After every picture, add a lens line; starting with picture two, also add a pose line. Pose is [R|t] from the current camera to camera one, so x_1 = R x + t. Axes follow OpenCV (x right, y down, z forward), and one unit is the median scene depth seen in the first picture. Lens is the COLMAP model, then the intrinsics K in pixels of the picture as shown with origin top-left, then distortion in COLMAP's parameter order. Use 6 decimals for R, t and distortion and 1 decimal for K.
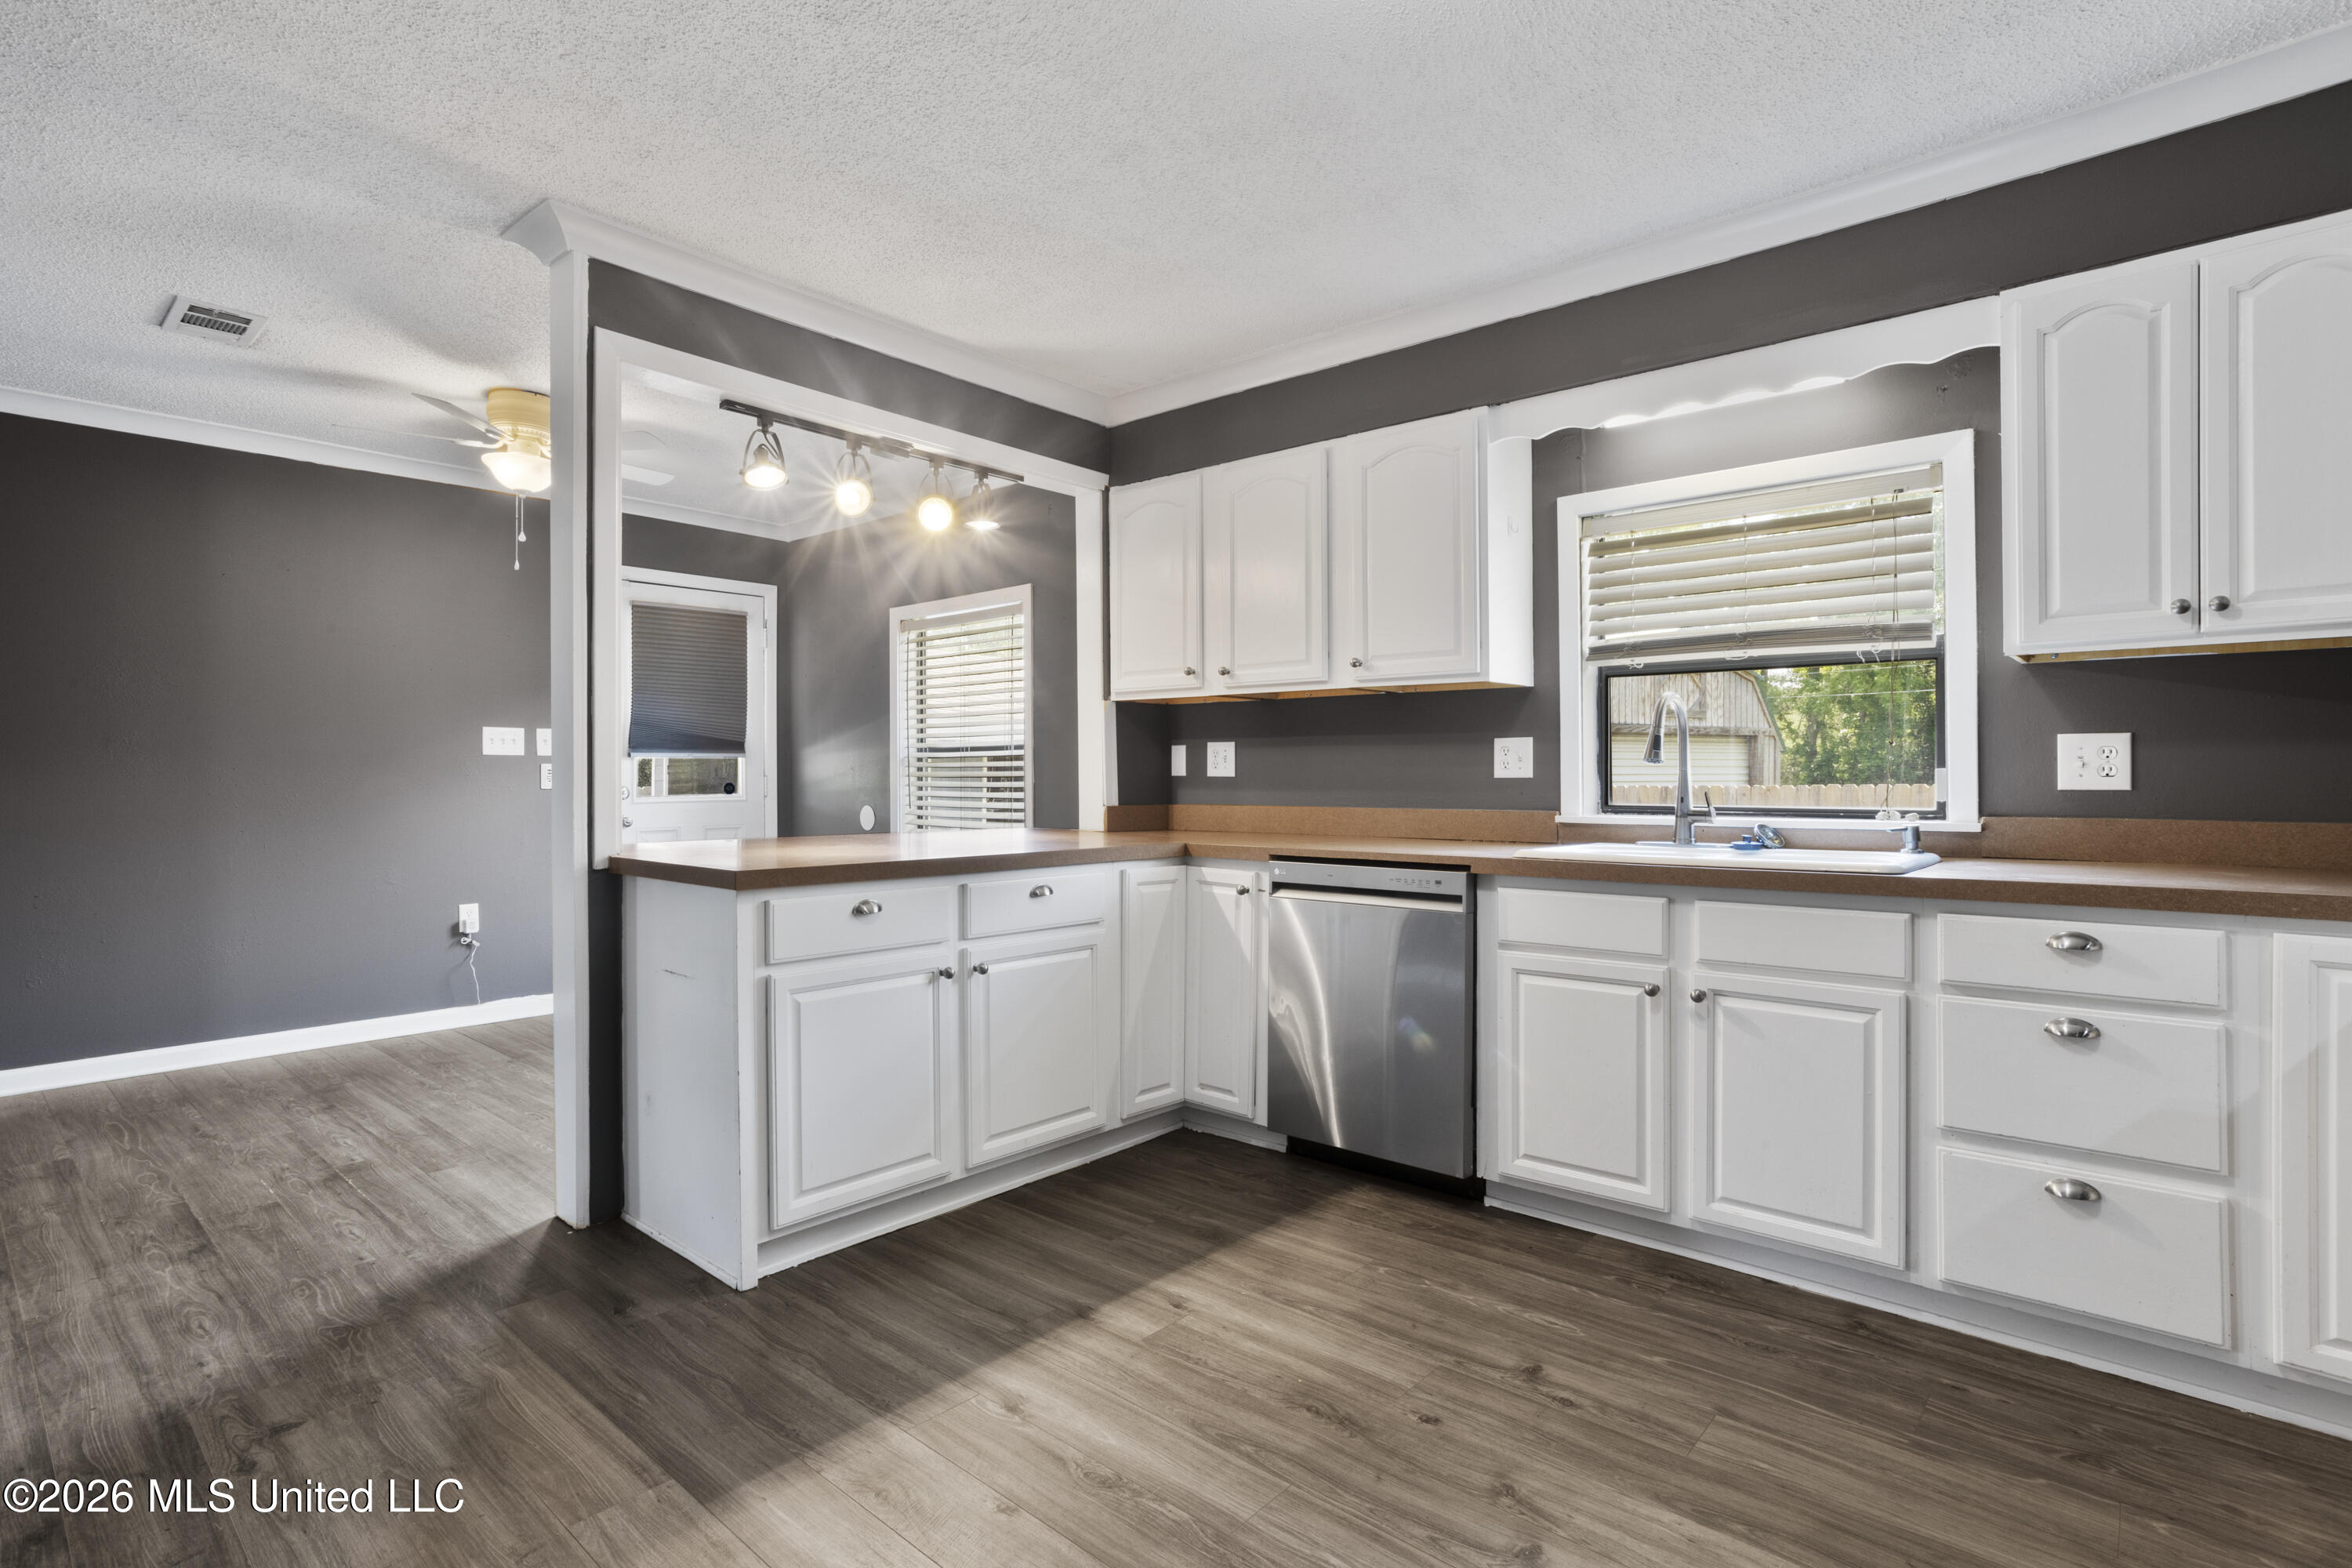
lens RADIAL K [[1131.4, 0, 1164.8], [0, 1131.4, 779.5], [0, 0, 1]] dist [-0.027601, 0.006434]
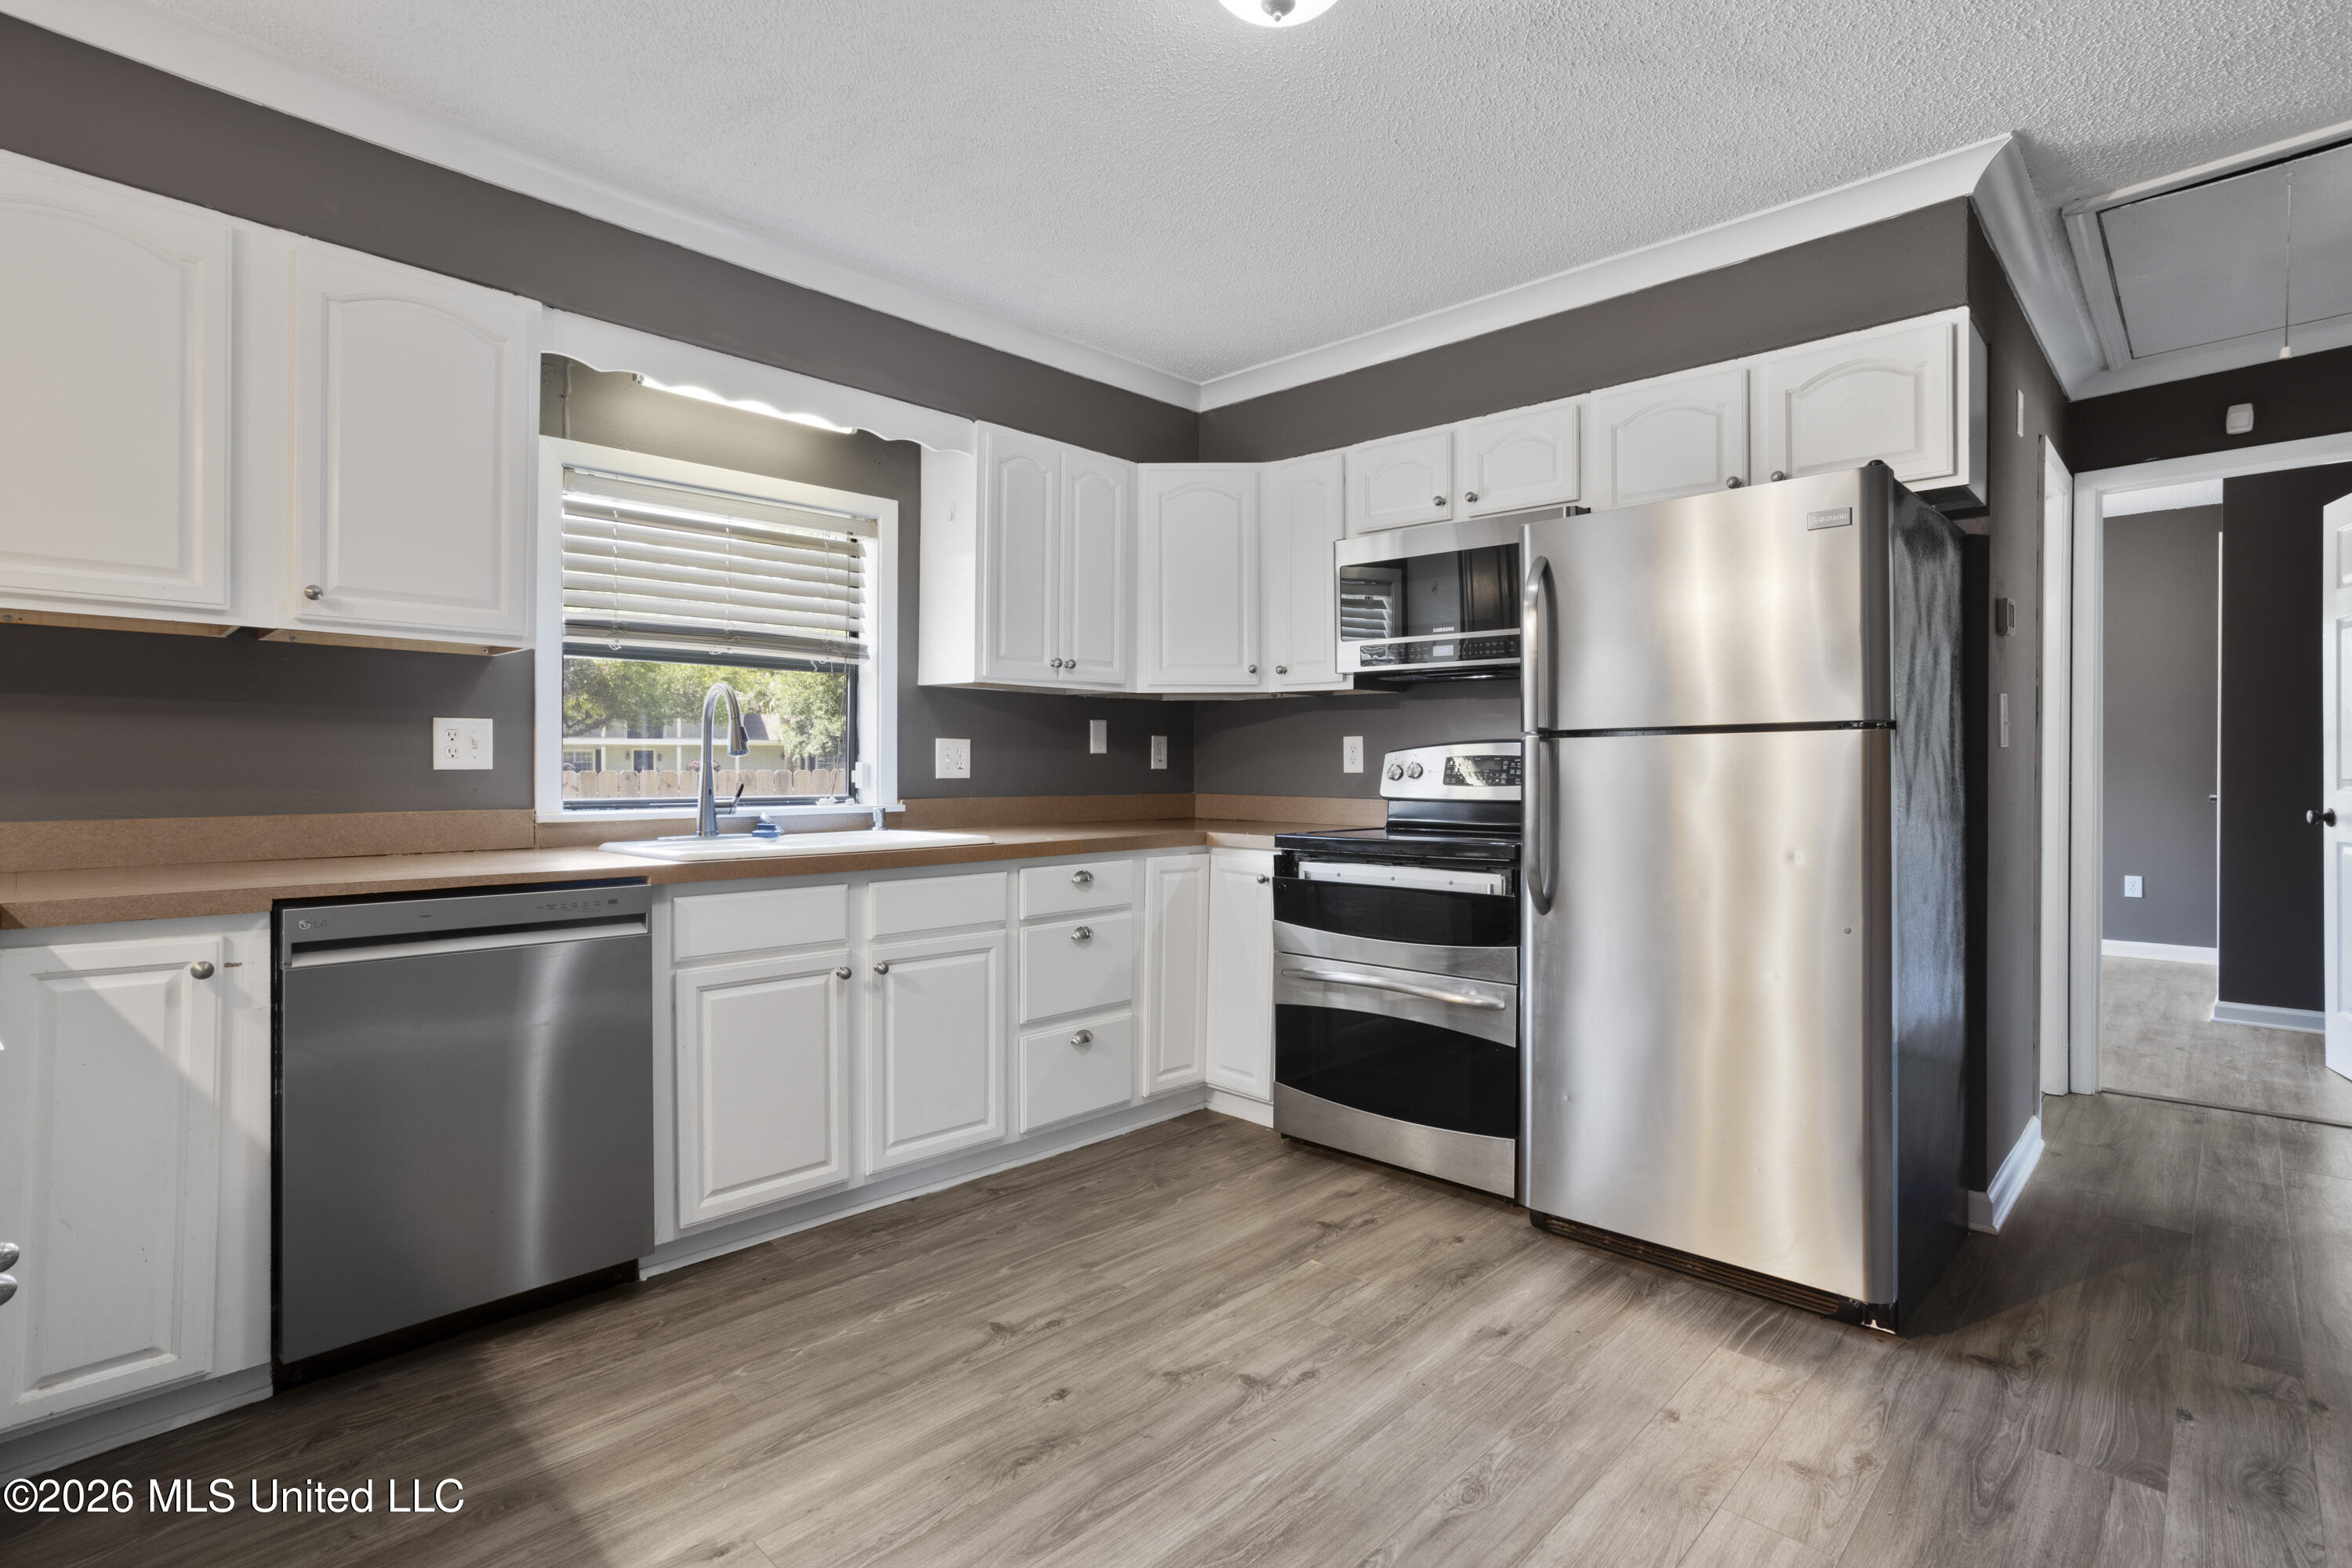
lens RADIAL K [[1131.4, 0, 1165.5], [0, 1131.4, 778.1], [0, 0, 1]] dist [-0.027601, 0.006434]
pose [[0.043257, -0.009898, 0.999015, -0.606553], [-0.002008, 0.999948, 0.009994, -0.005865], [-0.999062, -0.002439, 0.043235, 0.661882]]
